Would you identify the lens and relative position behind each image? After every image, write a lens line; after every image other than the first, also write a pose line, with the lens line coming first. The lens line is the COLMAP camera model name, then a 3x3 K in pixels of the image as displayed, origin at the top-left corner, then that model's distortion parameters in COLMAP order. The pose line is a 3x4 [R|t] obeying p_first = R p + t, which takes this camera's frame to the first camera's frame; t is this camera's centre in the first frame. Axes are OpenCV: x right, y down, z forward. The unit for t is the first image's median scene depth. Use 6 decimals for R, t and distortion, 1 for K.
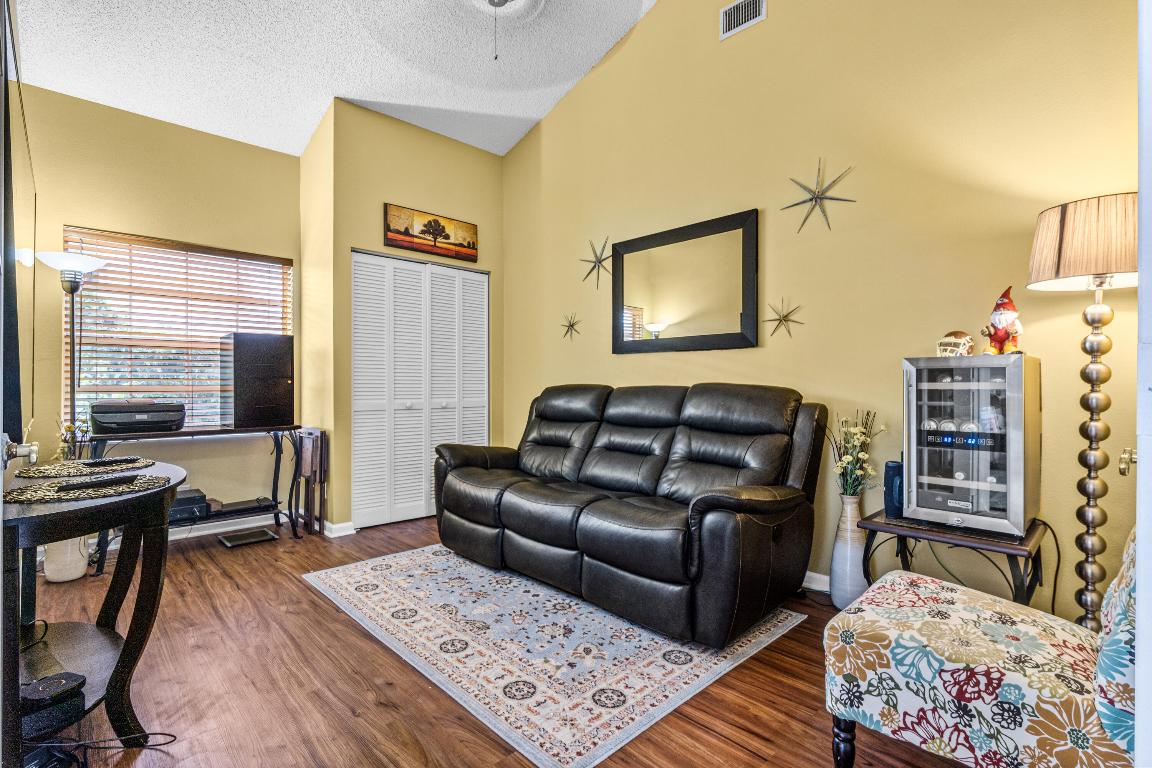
lens RADIAL K [[531.6, 0, 576.0], [0, 531.6, 384.0], [0, 0, 1]] dist [0.011021, -0.000052]
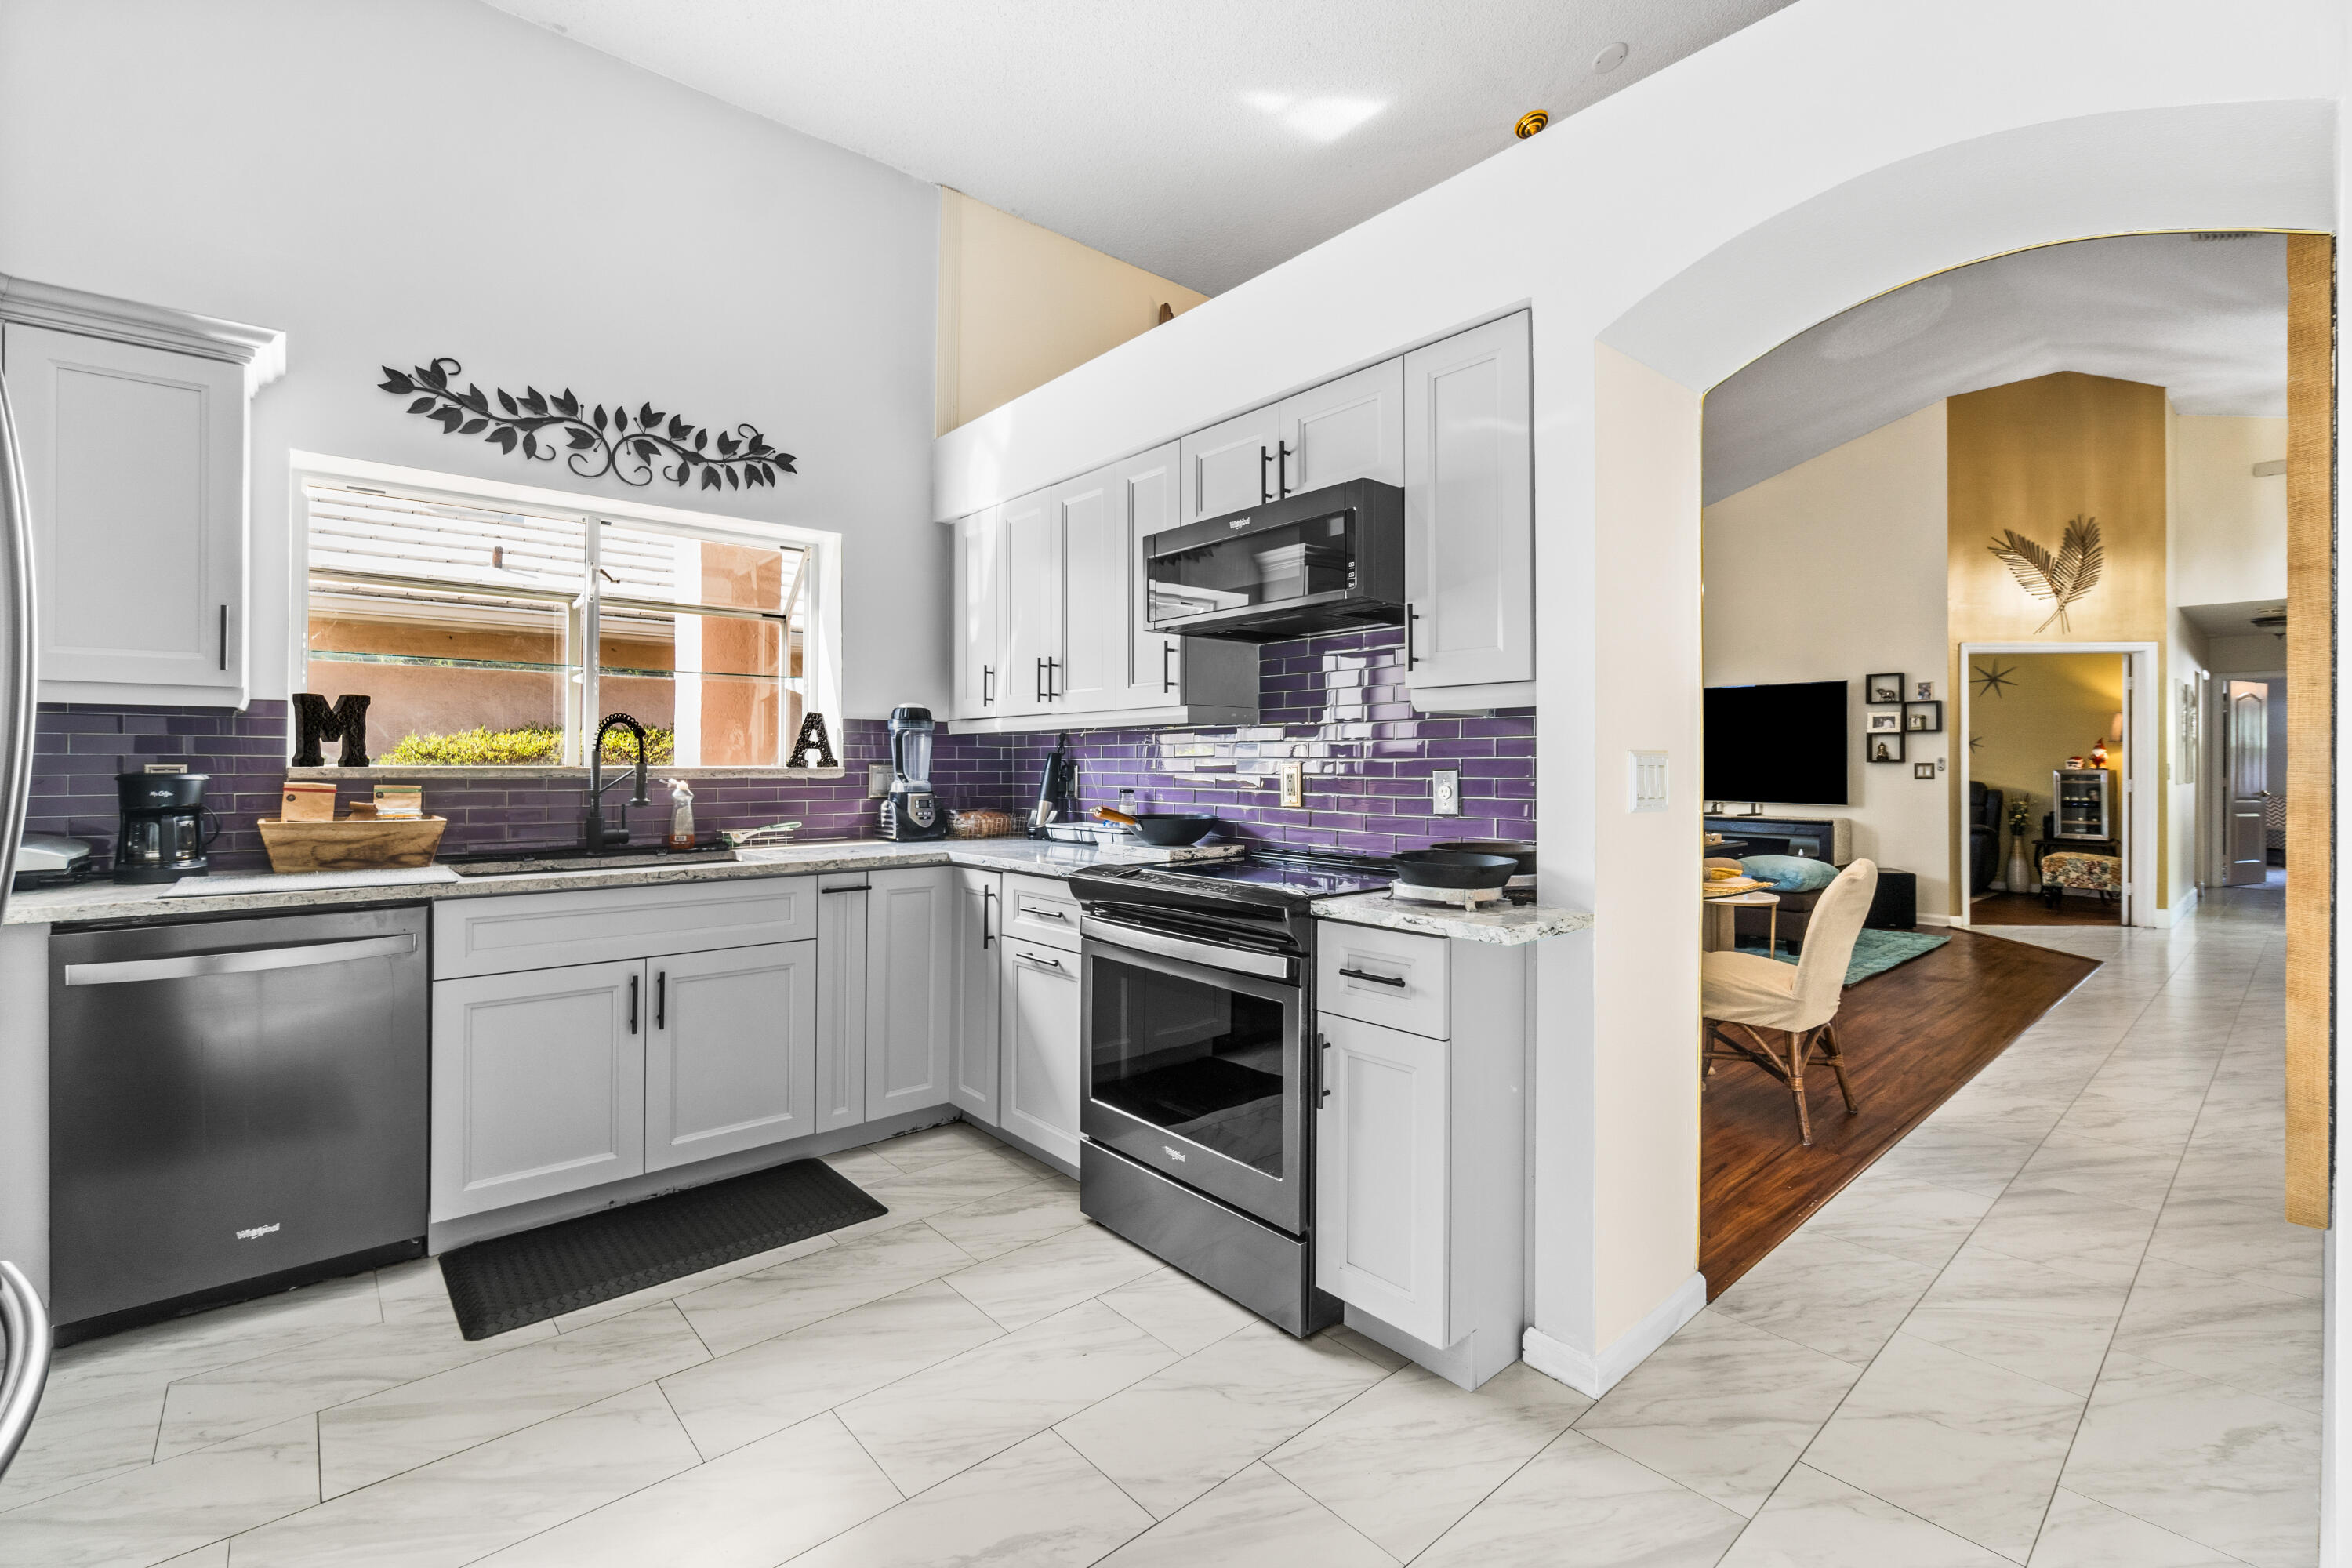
lens RADIAL K [[998.8, 0, 1169.7], [0, 998.8, 759.8], [0, 0, 1]] dist [-0.004053, -0.000074]
pose [[0.998156, 0.000196, -0.060697, -2.640766], [-0.000351, 0.999997, -0.002555, -0.070811], [0.060696, 0.002572, 0.998153, -3.166074]]
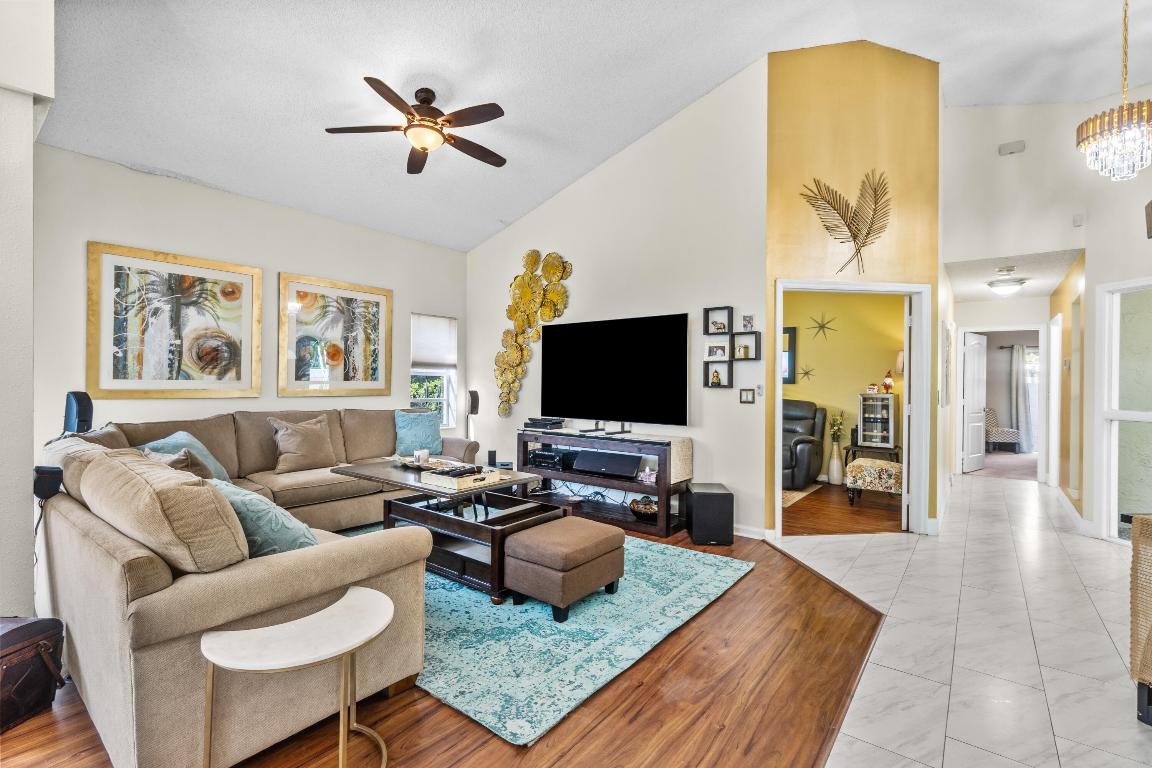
lens RADIAL K [[507.8, 0, 571.2], [0, 507.8, 381.5], [0, 0, 1]] dist [-0.002997, -0.000325]
pose [[0.992204, 0.009396, 0.124267, -1.231431], [-0.009179, 0.999955, -0.002316, -0.085344], [-0.124283, 0.001157, 0.992246, -1.494919]]
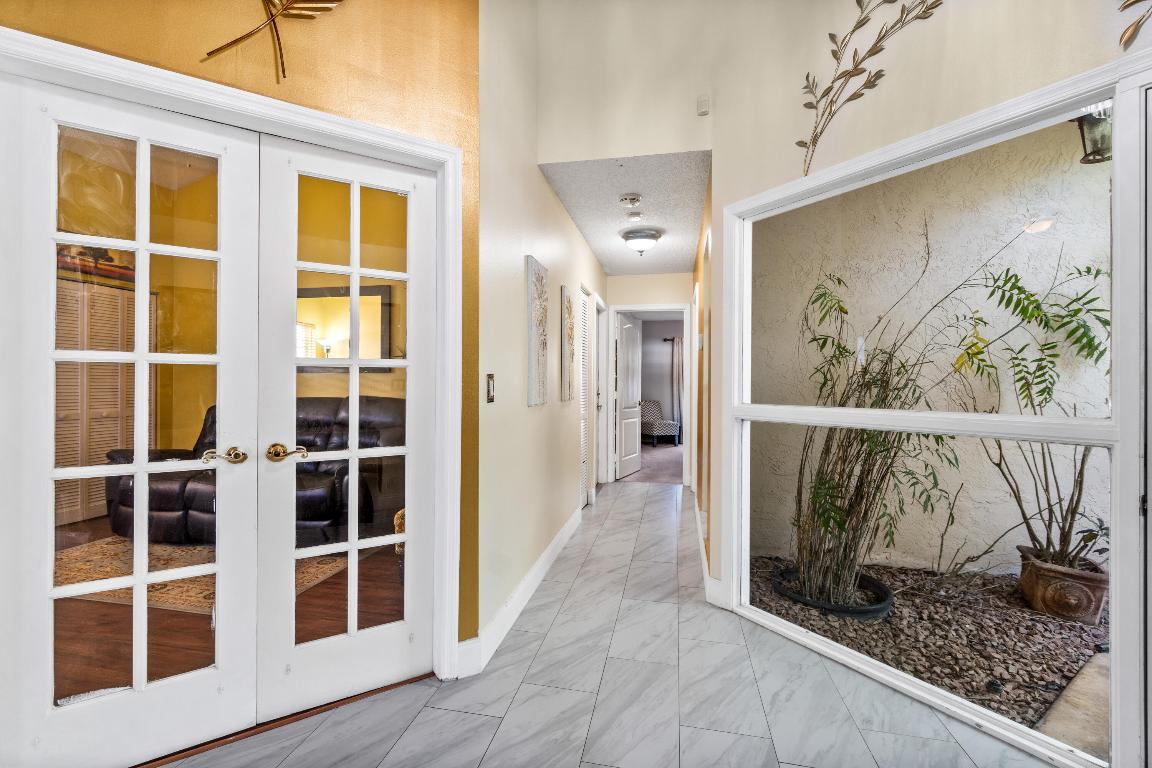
lens RADIAL K [[483.1, 0, 576.0], [0, 483.1, 384.0], [0, 0, 1]] dist [-0.012927, 0.000261]
pose [[0.822624, 0.000746, 0.568586, -0.025271], [-0.003111, 0.999990, 0.003188, -0.053930], [-0.568578, -0.004392, 0.822618, -0.628197]]
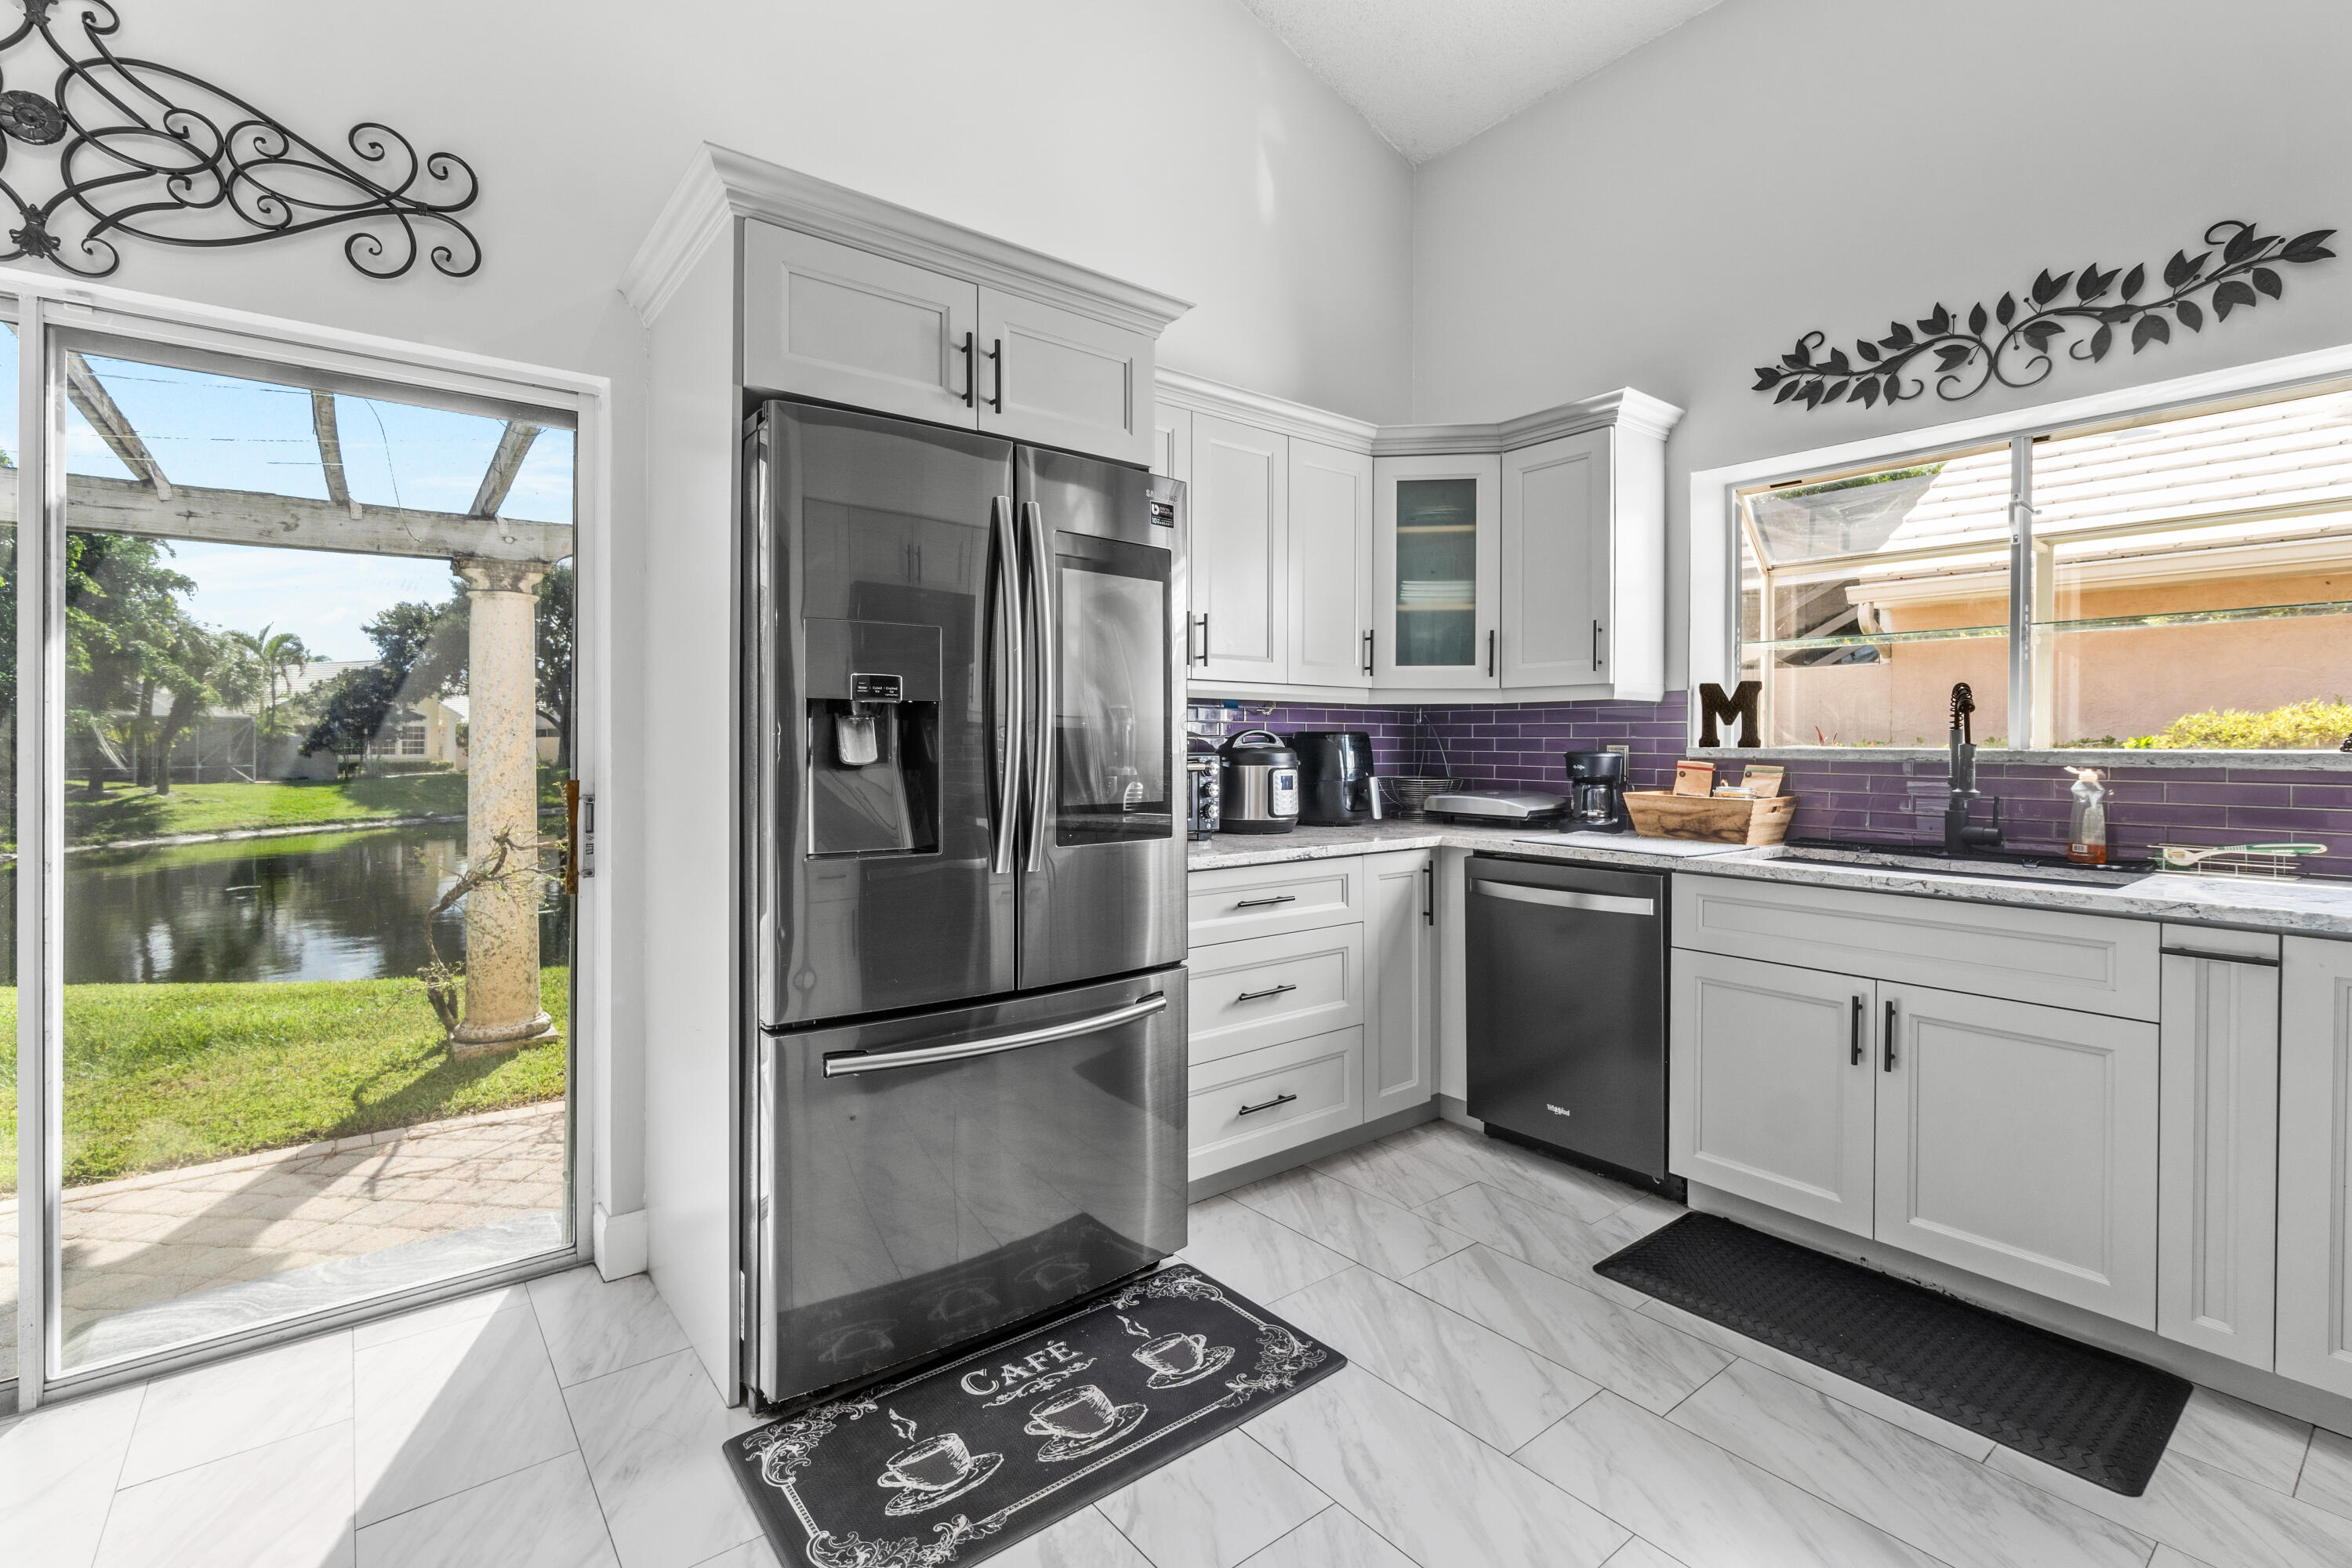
lens RADIAL K [[1046.6, 0, 1172.3], [0, 1046.6, 743.5], [0, 0, 1]] dist [-0.003153, -0.000102]
pose [[-0.096742, -0.000932, -0.995309, -2.256922], [-0.001691, 0.999998, -0.000772, -0.068495], [0.995308, 0.001608, -0.096743, -2.626579]]
